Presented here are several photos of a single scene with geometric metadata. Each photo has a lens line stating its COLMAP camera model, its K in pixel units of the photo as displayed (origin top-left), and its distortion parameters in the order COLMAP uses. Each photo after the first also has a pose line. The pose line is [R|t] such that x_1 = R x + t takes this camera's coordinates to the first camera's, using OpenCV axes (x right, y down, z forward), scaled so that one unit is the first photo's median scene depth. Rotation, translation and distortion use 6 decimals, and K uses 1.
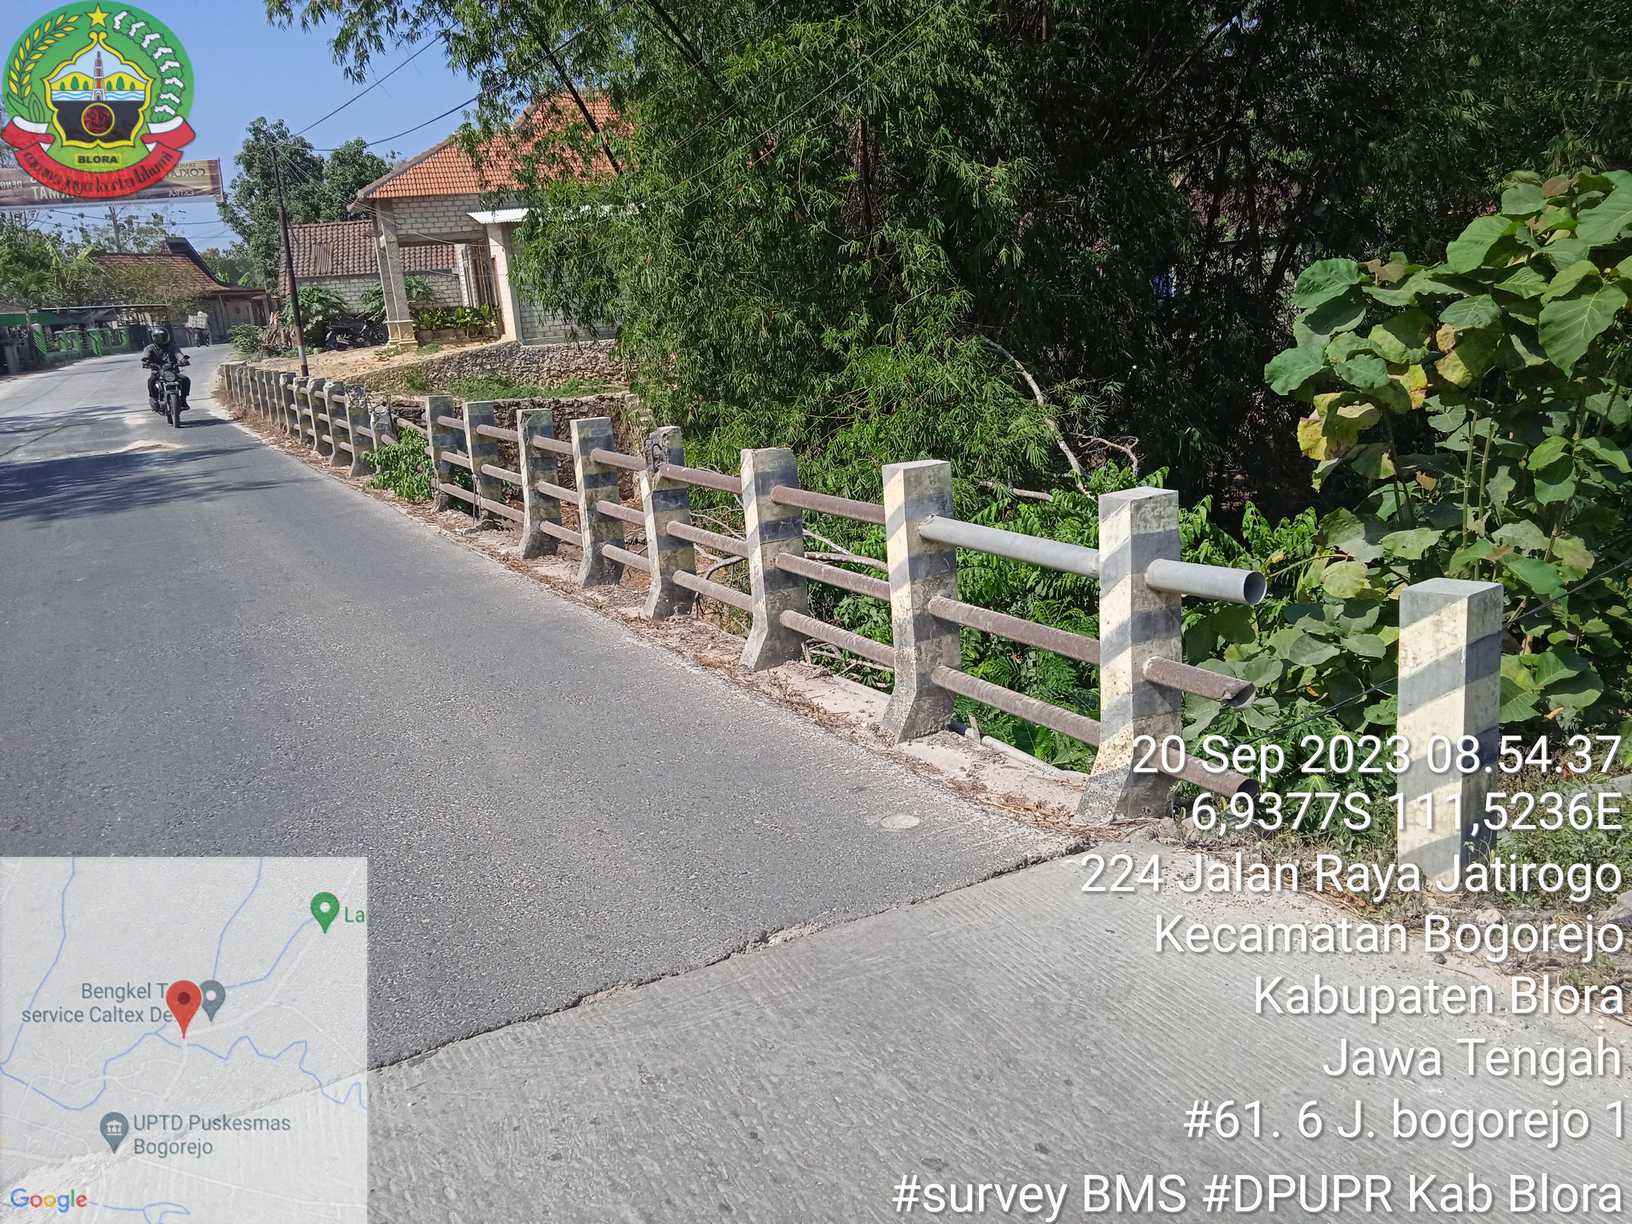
lens RADIAL K [[1344.9, 0, 822.7], [0, 1344.9, 621.4], [0, 0, 1]] dist [0.011538, -0.009099]
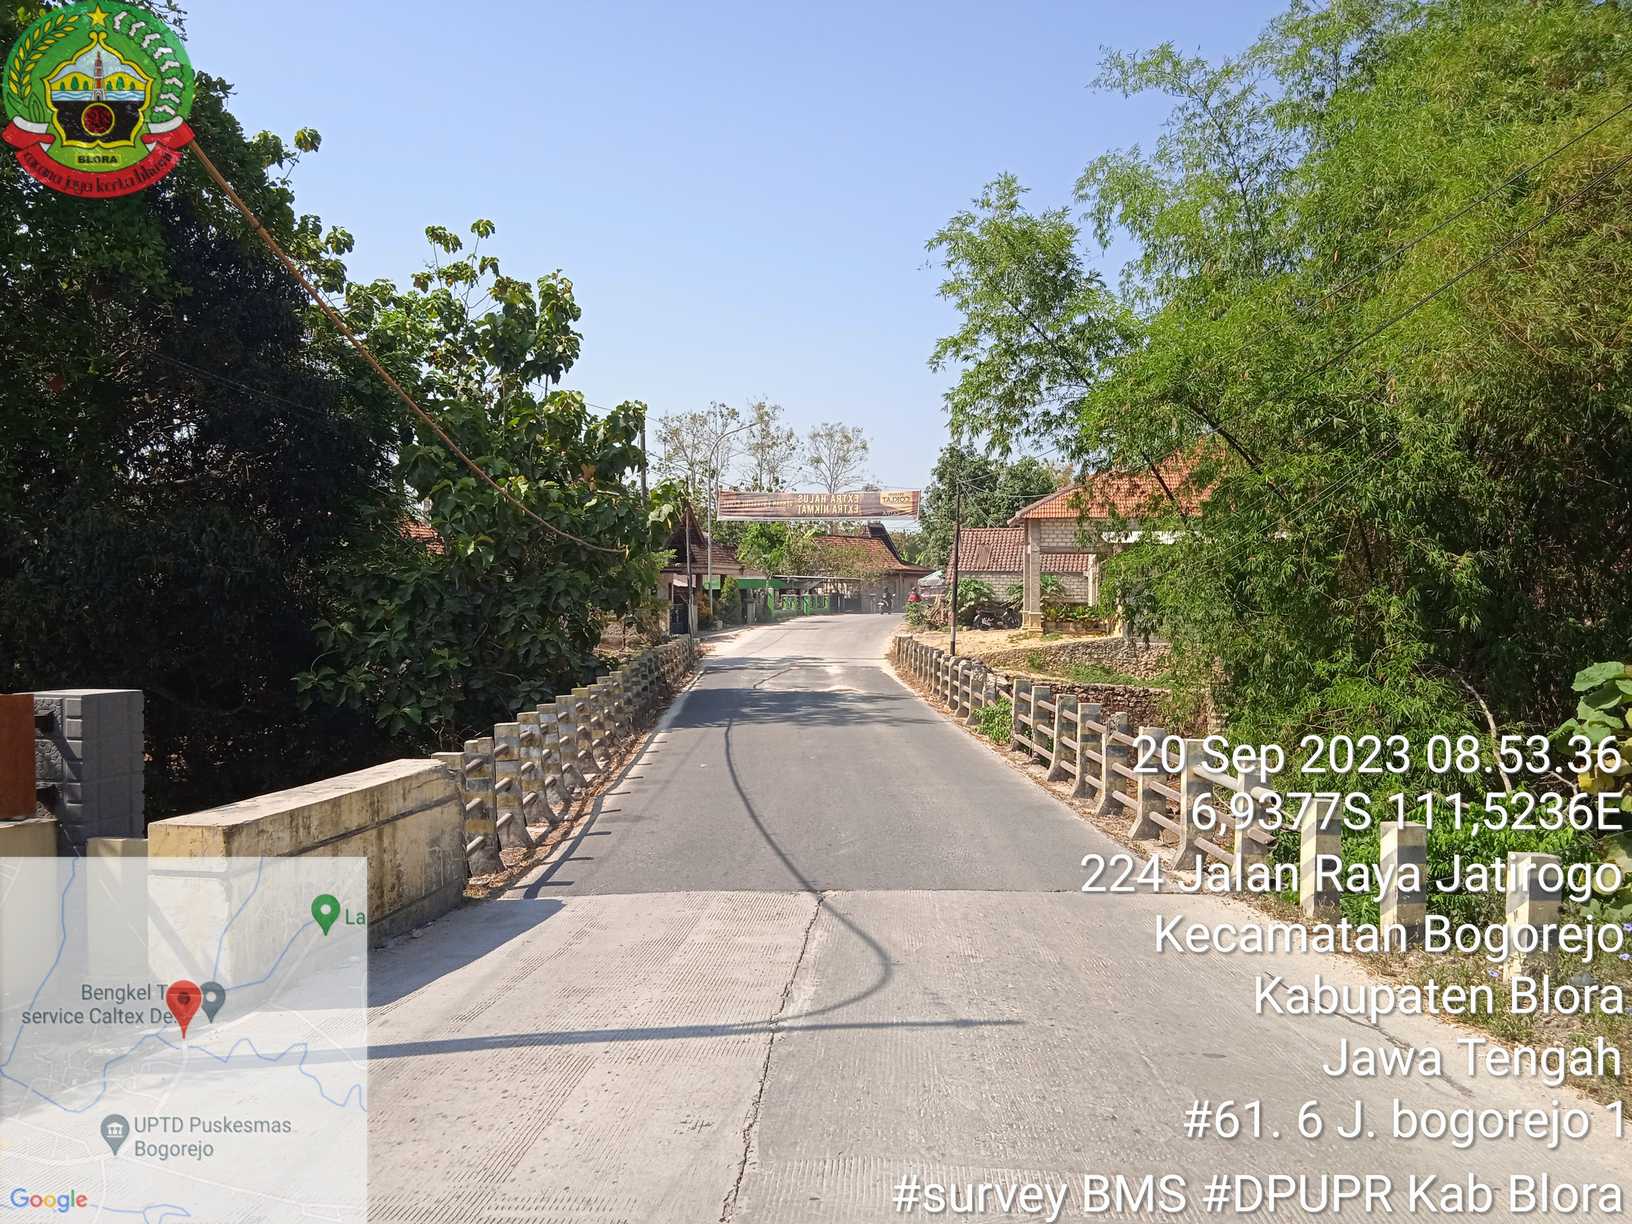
lens RADIAL K [[1344.9, 0, 822.7], [0, 1344.9, 621.4], [0, 0, 1]] dist [0.011538, -0.009099]
pose [[0.890299, 0.090912, -0.446210, 0.105848], [-0.181228, 0.969665, -0.164032, 0.035437], [0.417761, 0.226903, 0.879767, -0.261629]]
